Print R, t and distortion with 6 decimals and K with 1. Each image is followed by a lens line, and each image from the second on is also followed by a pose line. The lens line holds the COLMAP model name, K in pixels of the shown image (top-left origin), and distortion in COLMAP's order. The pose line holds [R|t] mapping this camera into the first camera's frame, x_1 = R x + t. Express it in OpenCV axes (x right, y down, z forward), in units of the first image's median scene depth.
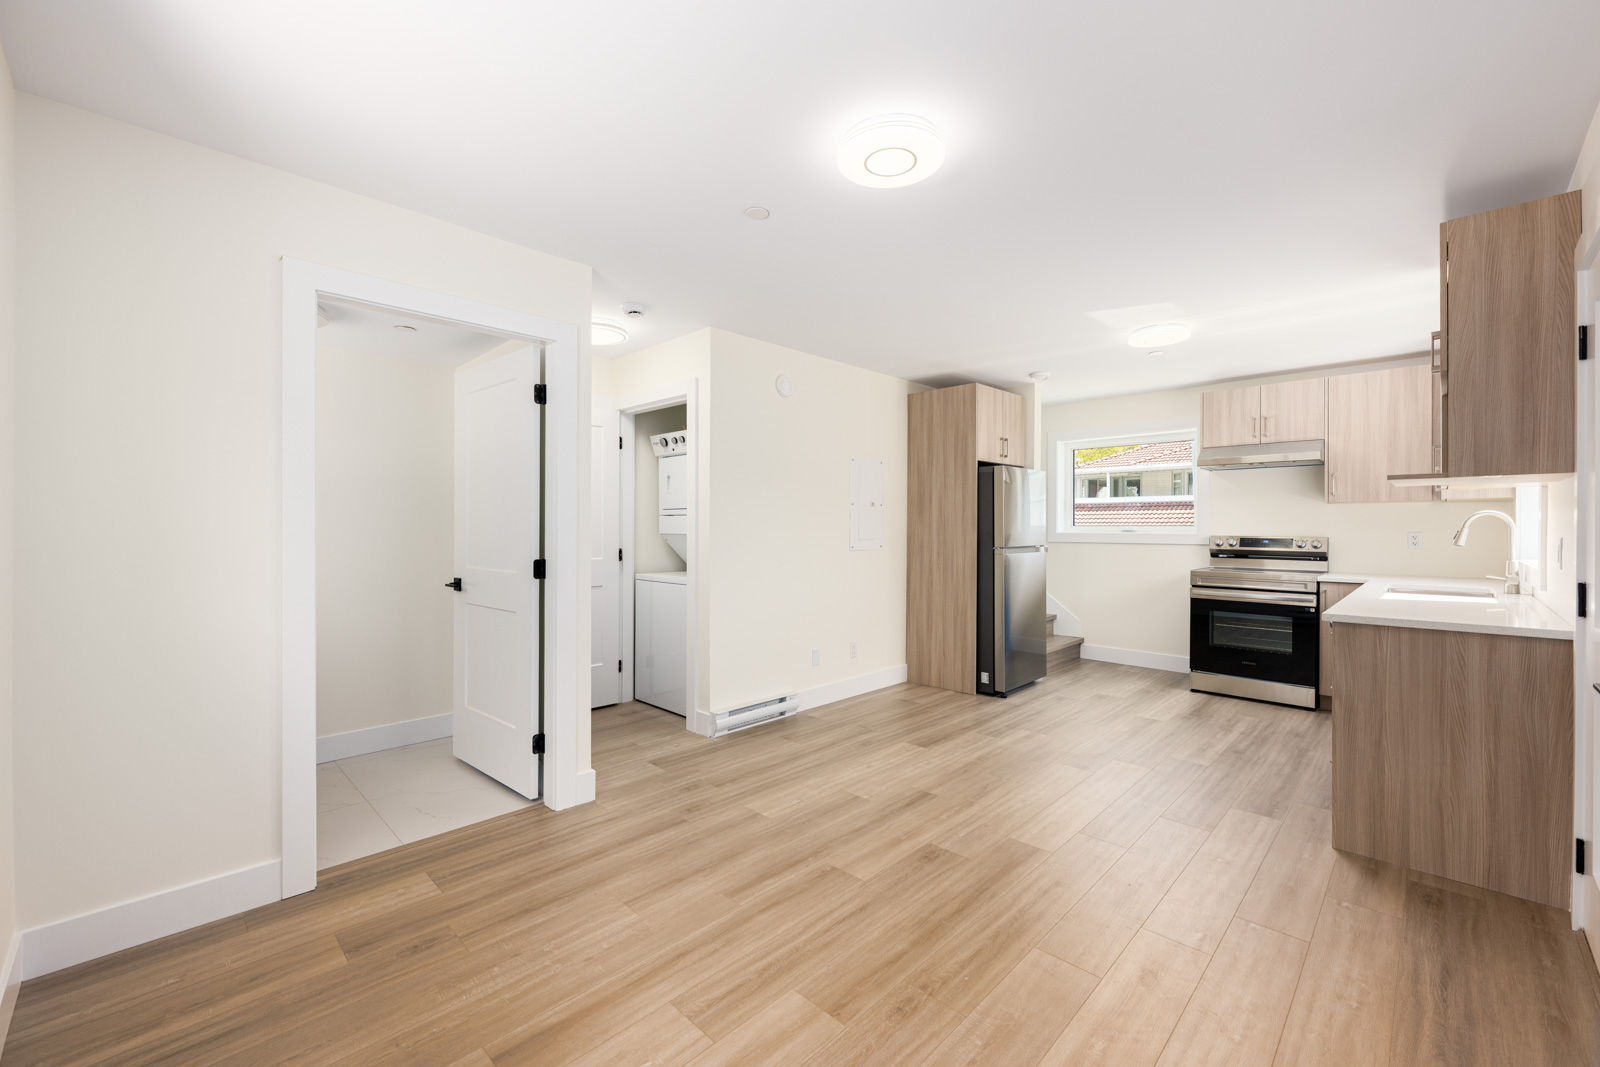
lens RADIAL K [[654.8, 0, 803.3], [0, 654.8, 528.6], [0, 0, 1]] dist [-0.001629, 0.000100]
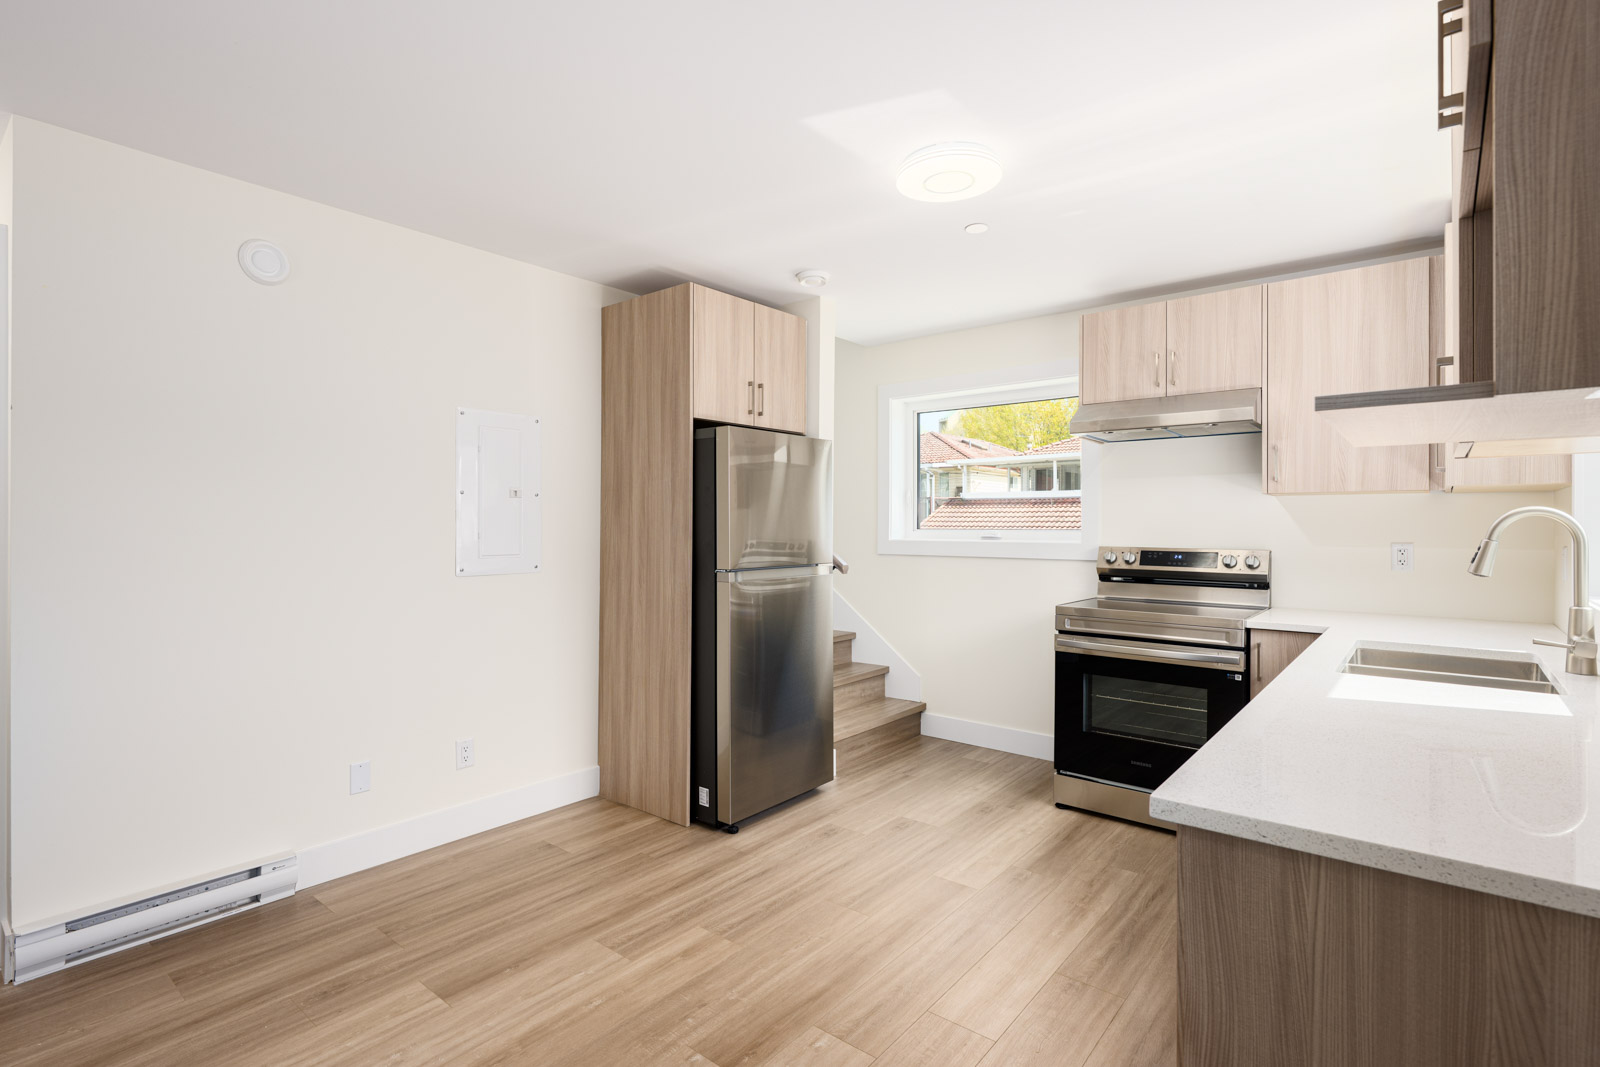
lens RADIAL K [[775.0, 0, 796.8], [0, 775.0, 528.5], [0, 0, 1]] dist [-0.000493, -0.000471]
pose [[0.996327, 0.000583, 0.085625, 0.295347], [-0.000700, 0.999999, 0.001342, -0.007857], [-0.085624, -0.001397, 0.996327, 0.312513]]
